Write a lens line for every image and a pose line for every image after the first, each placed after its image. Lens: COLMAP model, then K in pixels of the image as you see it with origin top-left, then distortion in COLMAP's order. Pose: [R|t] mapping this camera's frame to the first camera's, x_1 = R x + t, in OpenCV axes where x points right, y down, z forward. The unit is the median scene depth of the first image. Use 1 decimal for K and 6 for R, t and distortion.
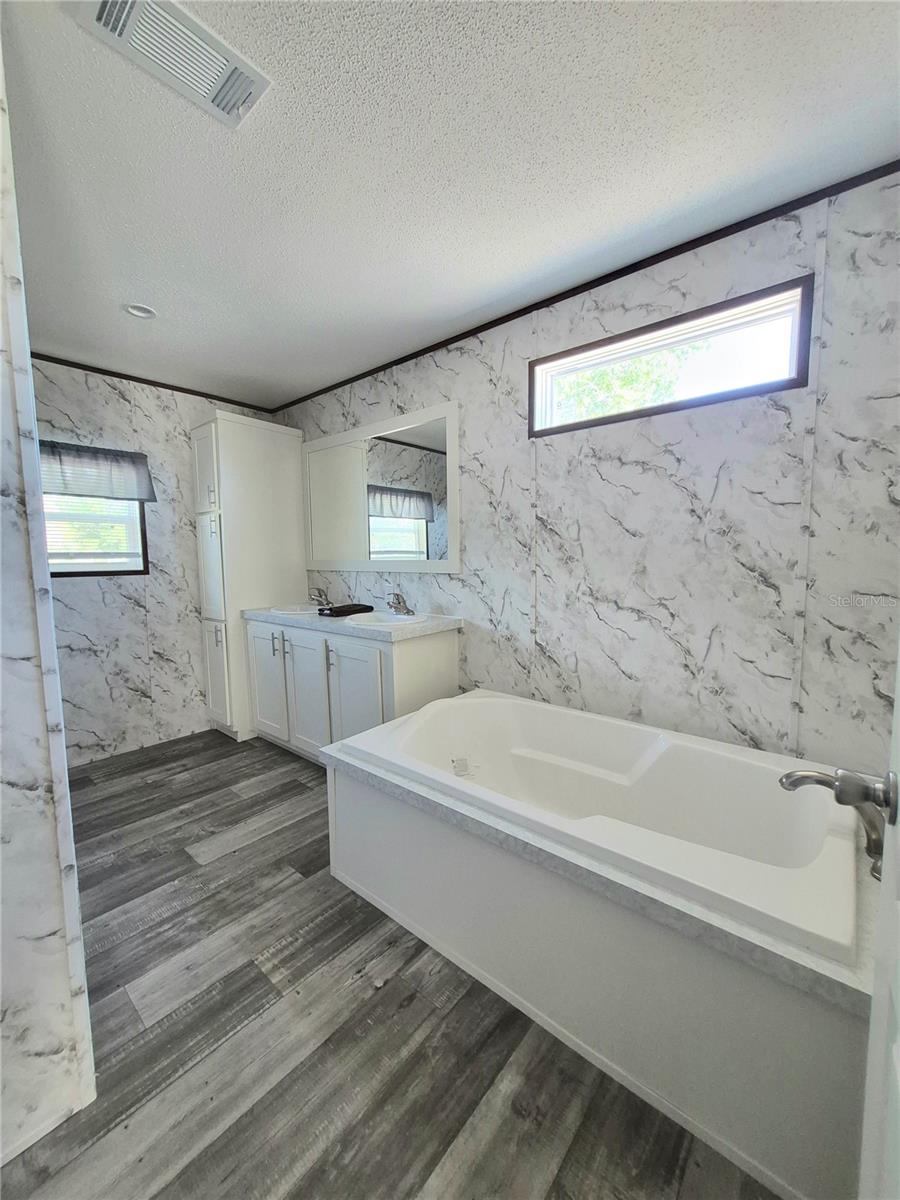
lens RADIAL K [[470.1, 0, 449.5], [0, 470.1, 599.5], [0, 0, 1]] dist [0.009921, 0.000256]
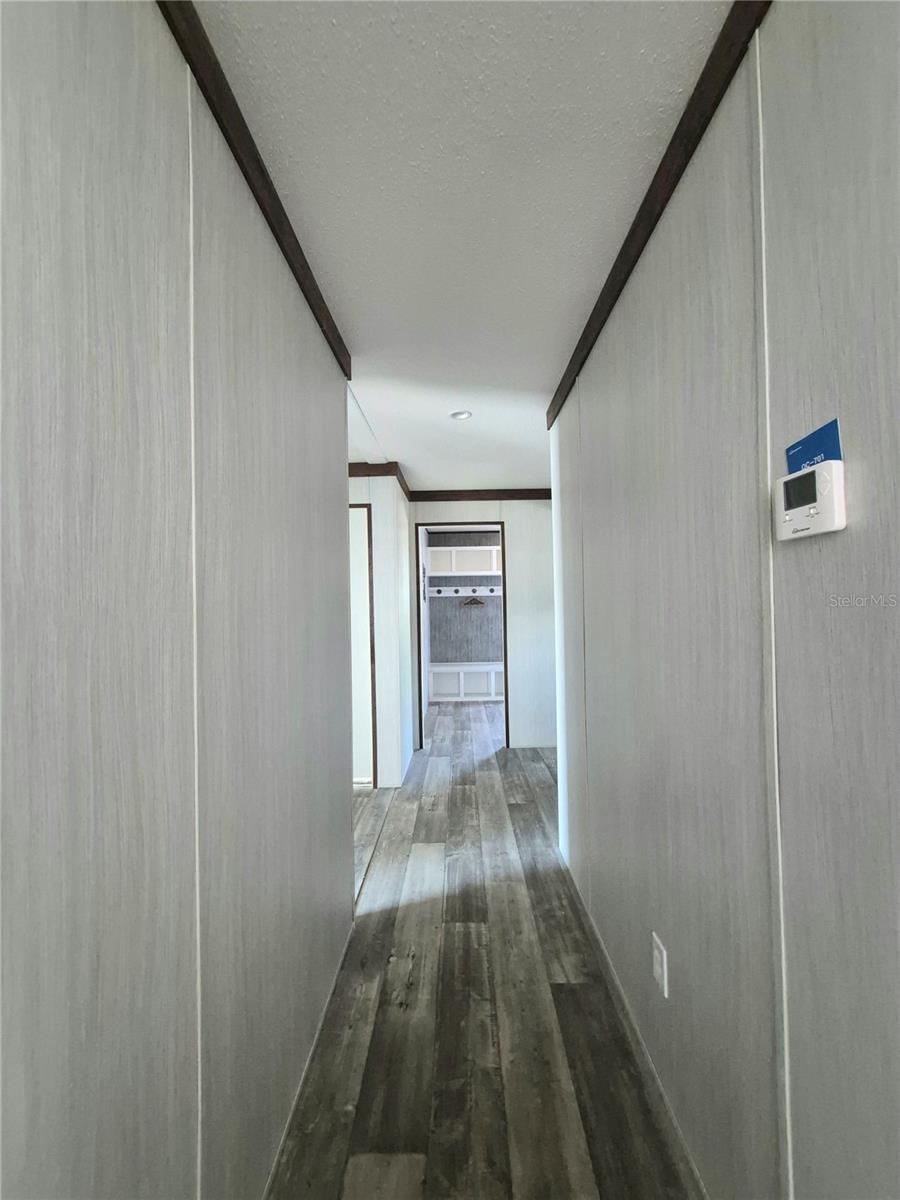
lens RADIAL K [[470.1, 0, 448.3], [0, 470.1, 600.4], [0, 0, 1]] dist [0.009921, 0.000256]
pose [[-0.775241, 0.007589, -0.631620, -0.265400], [-0.029584, 0.998394, 0.048307, -0.168613], [0.630972, 0.056136, -0.773772, 1.596020]]
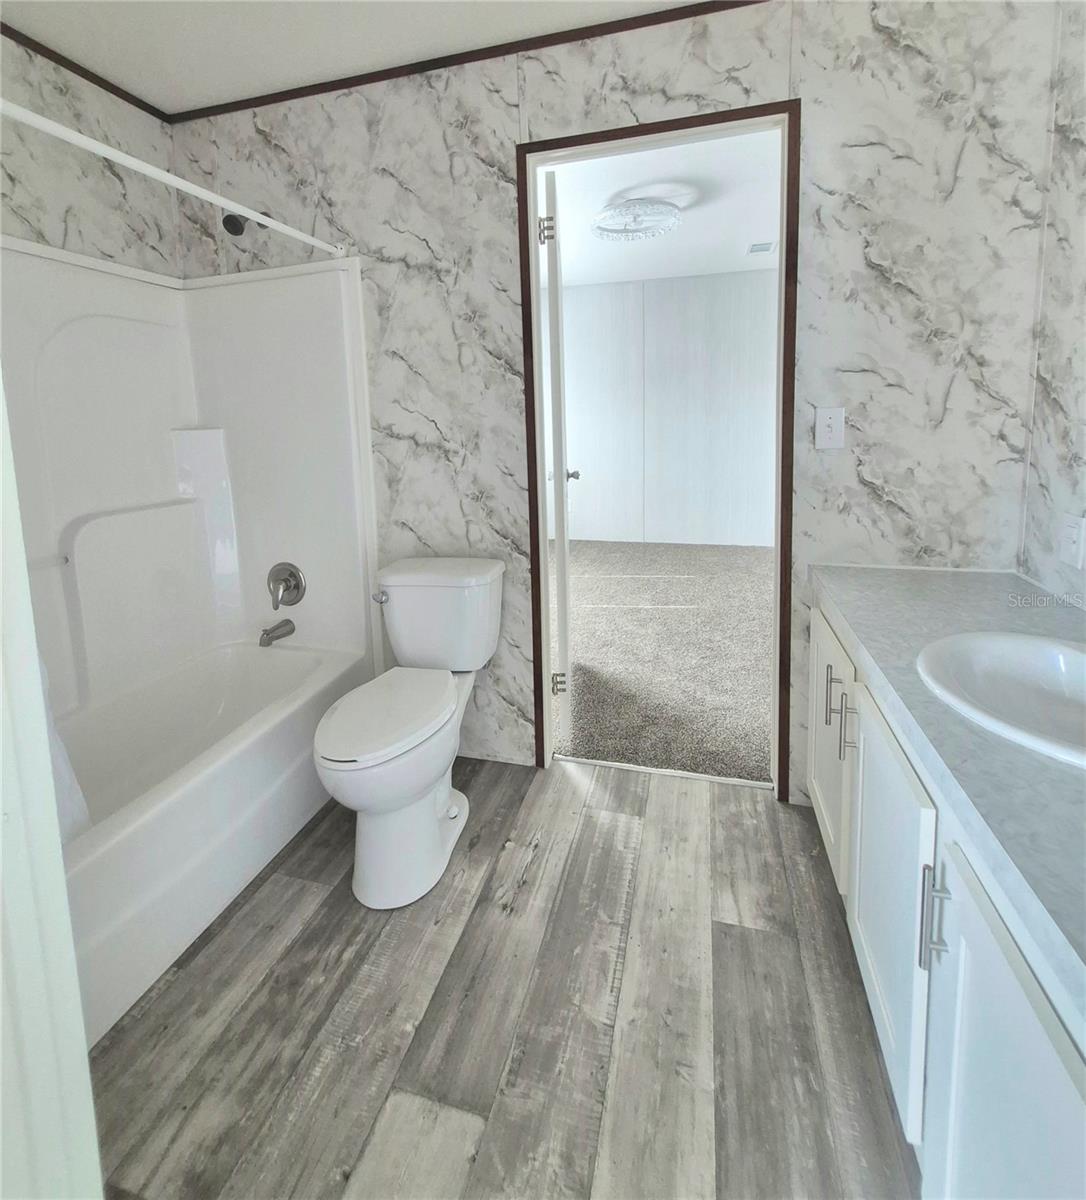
lens RADIAL K [[533.1, 0, 547.5], [0, 533.1, 605.6], [0, 0, 1]] dist [-0.006985, 0.002358]
pose [[-0.903548, 0.168875, -0.393806, -0.570820], [-0.004769, 0.915039, 0.403337, -0.073830], [0.428461, 0.366313, -0.825976, 1.400044]]
